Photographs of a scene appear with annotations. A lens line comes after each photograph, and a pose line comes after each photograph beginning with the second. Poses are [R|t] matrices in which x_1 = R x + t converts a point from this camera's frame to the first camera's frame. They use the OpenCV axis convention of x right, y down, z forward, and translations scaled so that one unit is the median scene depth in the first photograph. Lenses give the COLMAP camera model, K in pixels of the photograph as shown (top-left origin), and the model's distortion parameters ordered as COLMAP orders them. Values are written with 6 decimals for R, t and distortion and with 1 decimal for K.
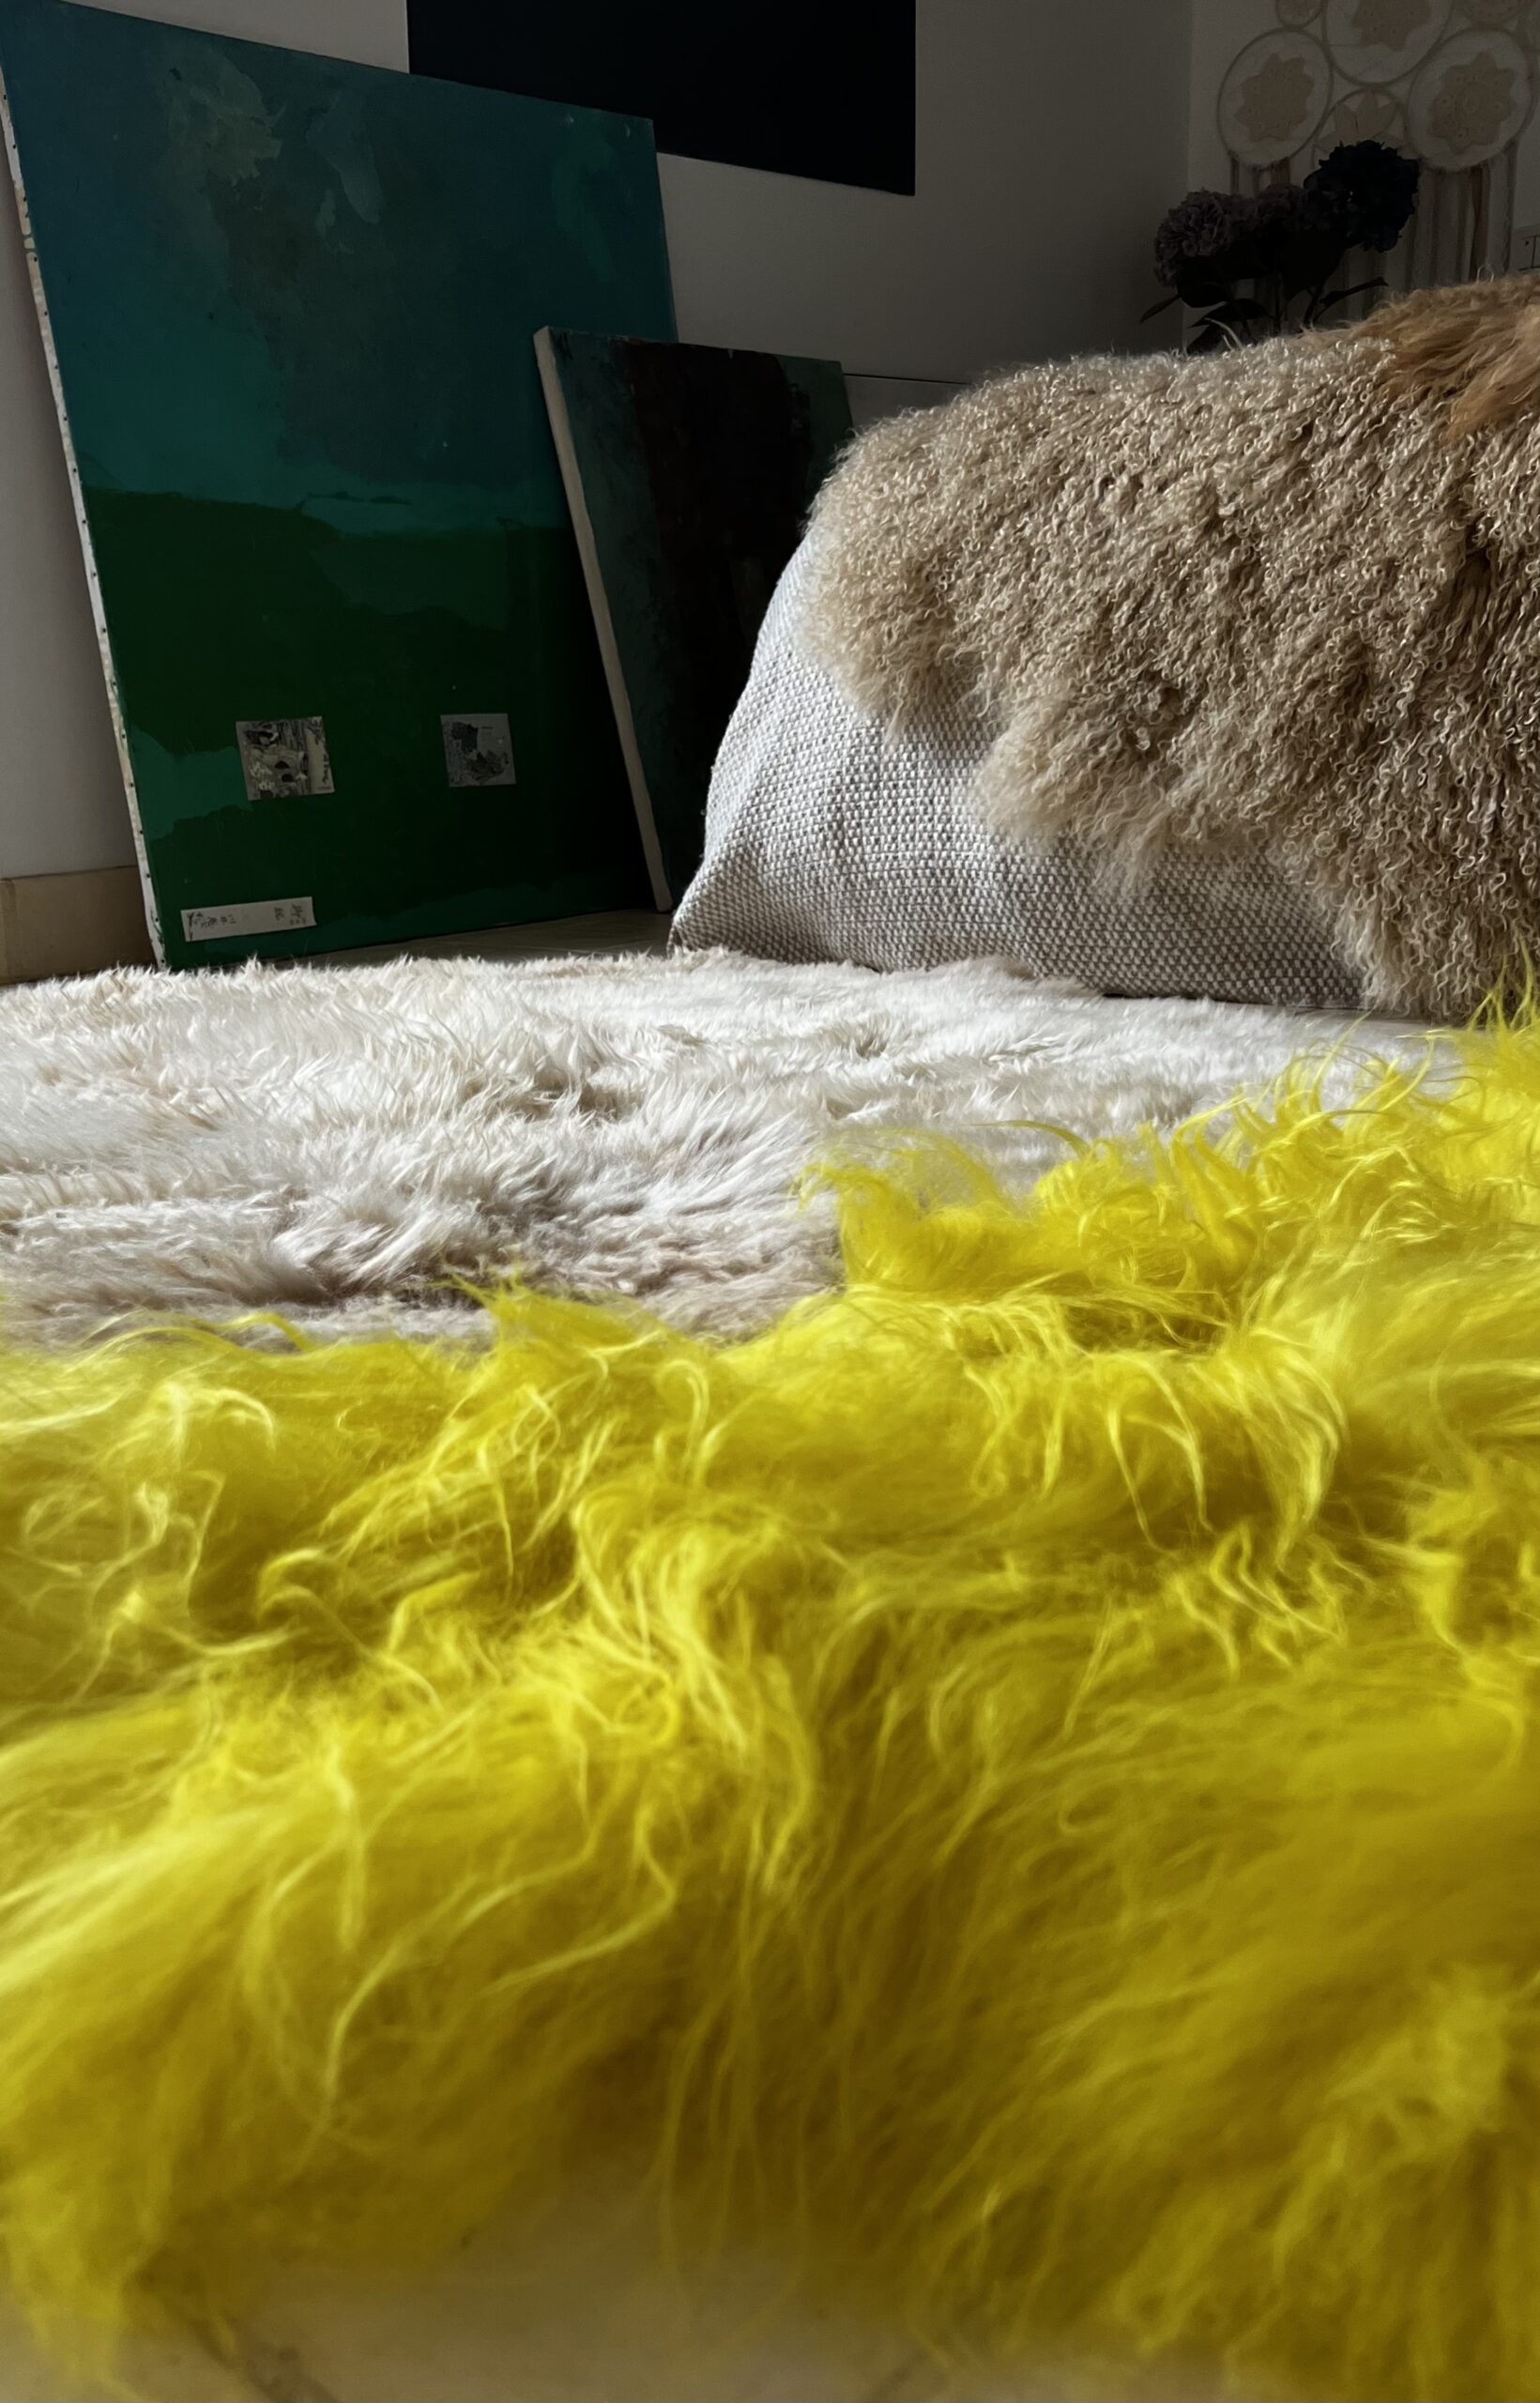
lens RADIAL K [[2231.3, 0, 516.9], [0, 2231.3, 1300.9], [0, 0, 1]] dist [0.088067, -0.097023]
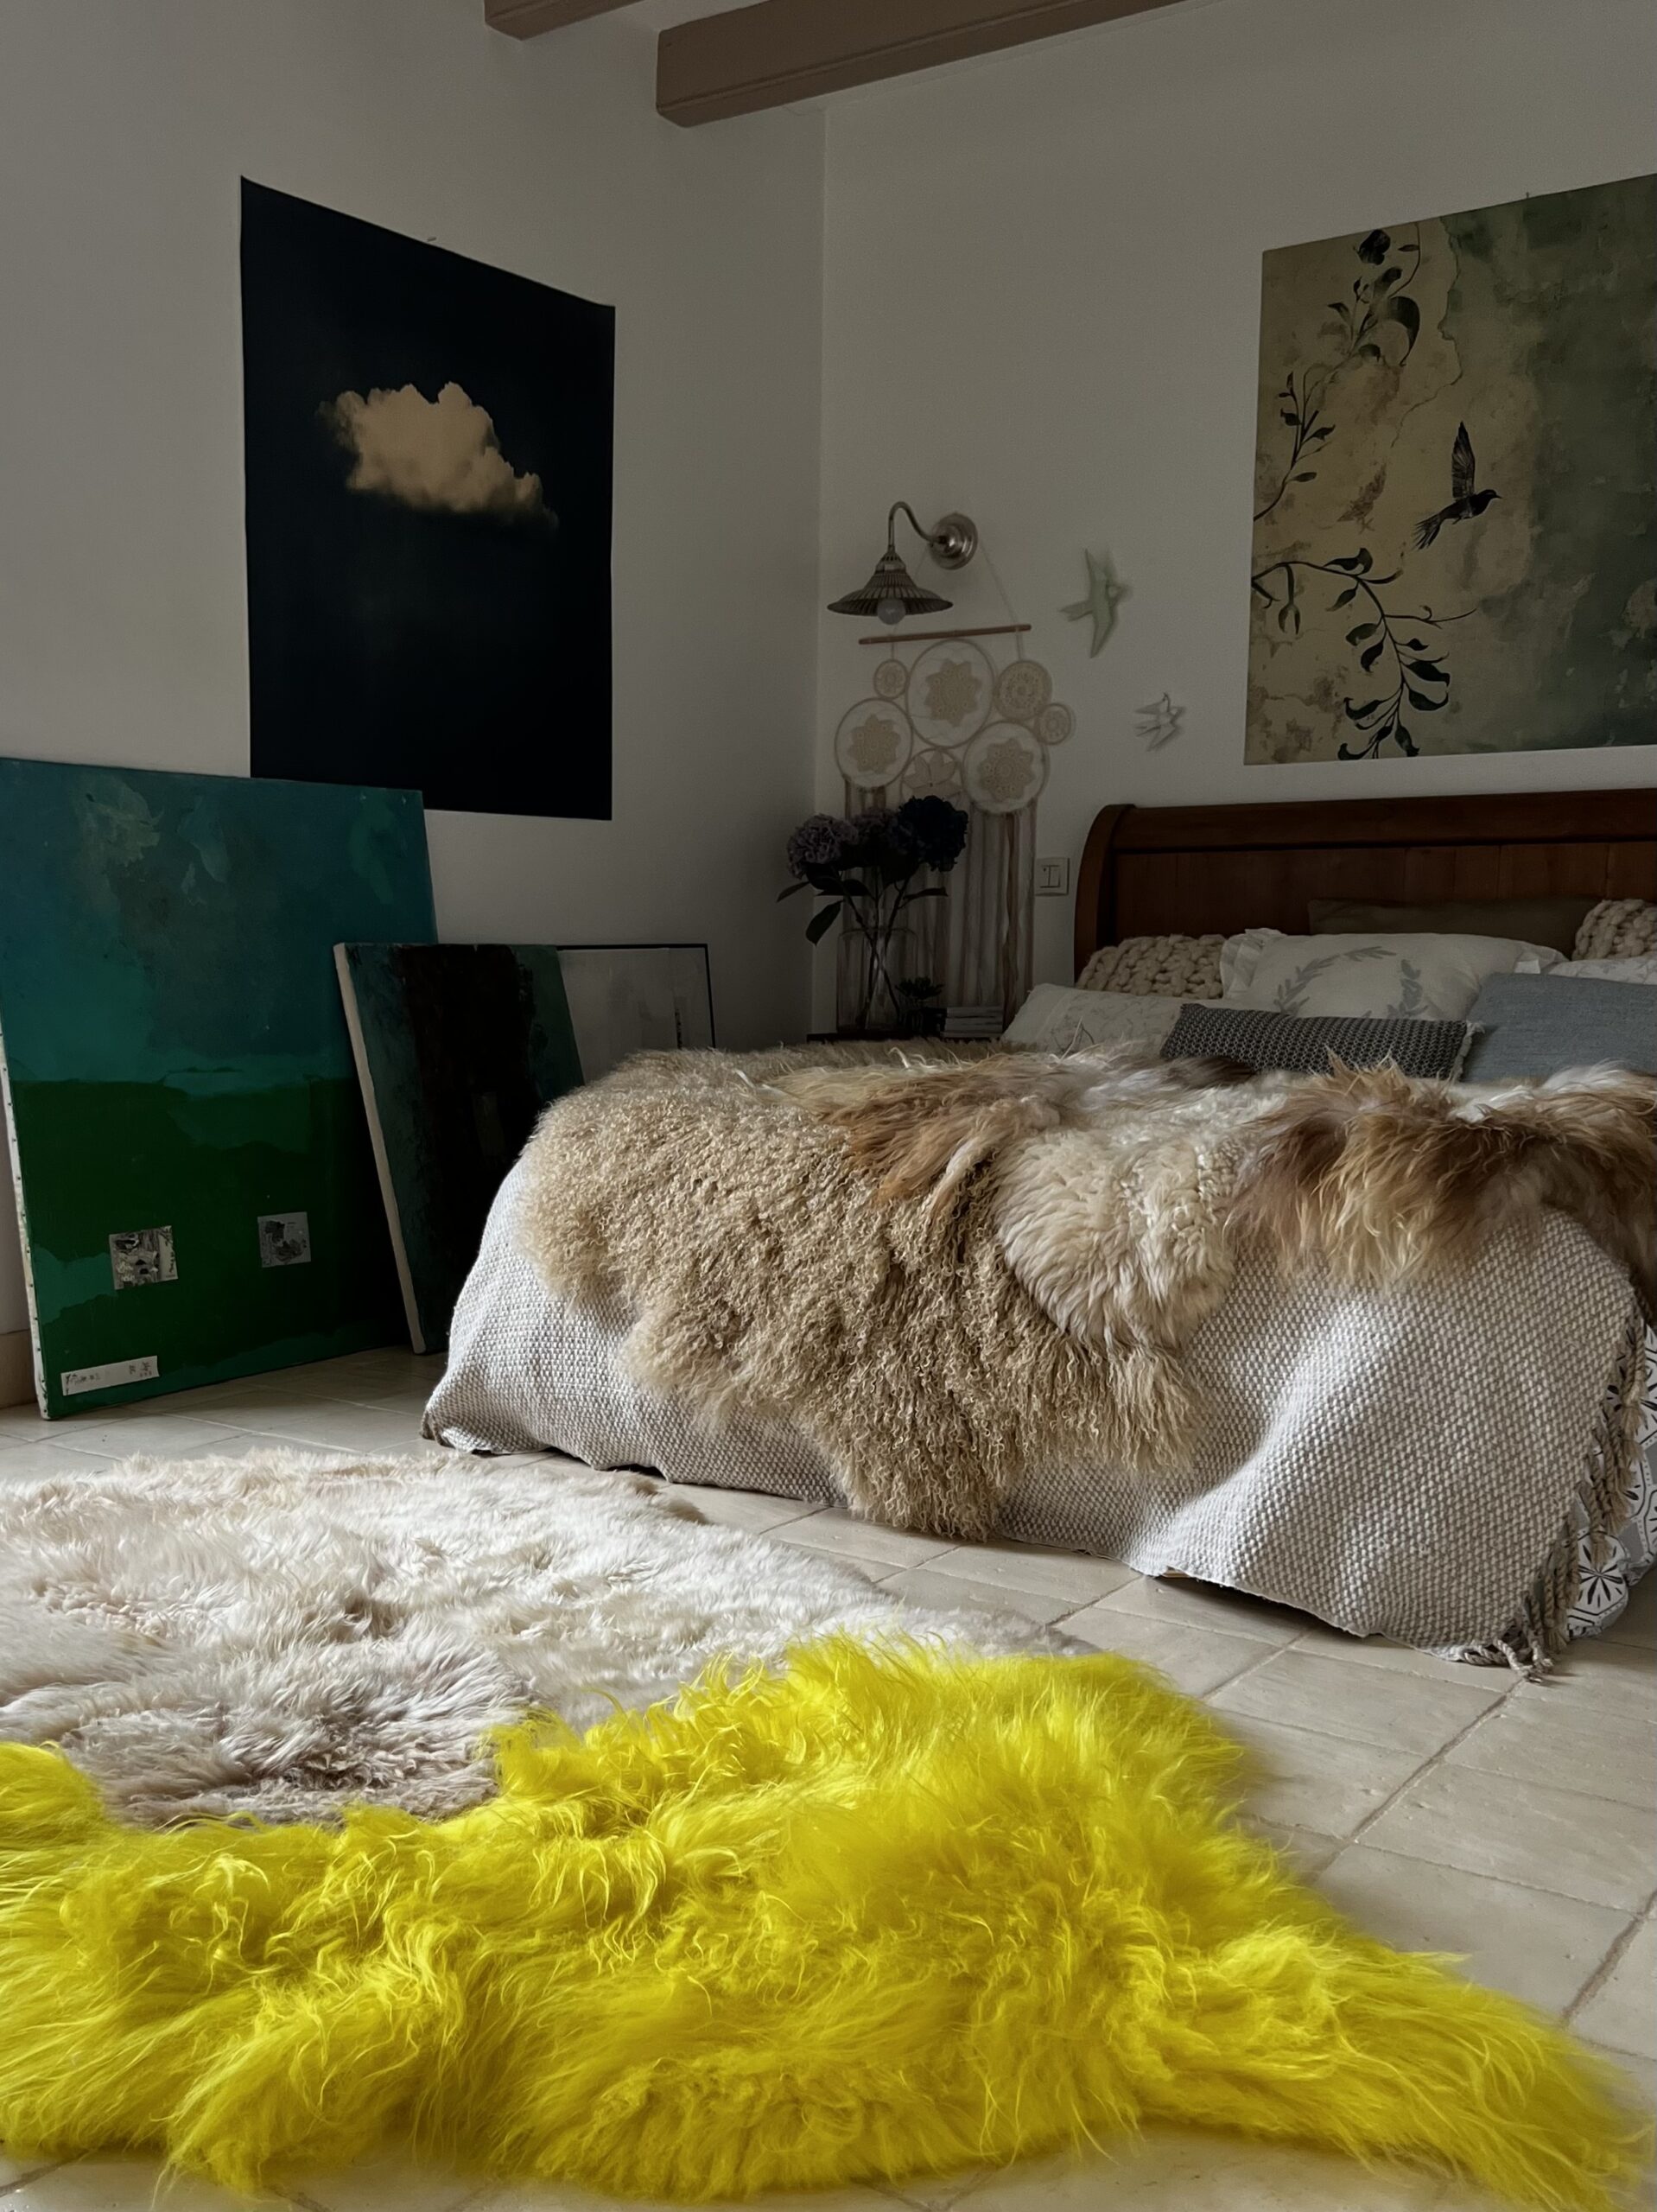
lens RADIAL K [[2236.8, 0, 614.7], [0, 2236.8, 1198.3], [0, 0, 1]] dist [0.135974, -0.296251]
pose [[0.987470, 0.034814, 0.153917, -0.069977], [-0.011320, 0.988476, -0.150952, -0.164283], [-0.157398, 0.147319, 0.976485, -0.861677]]
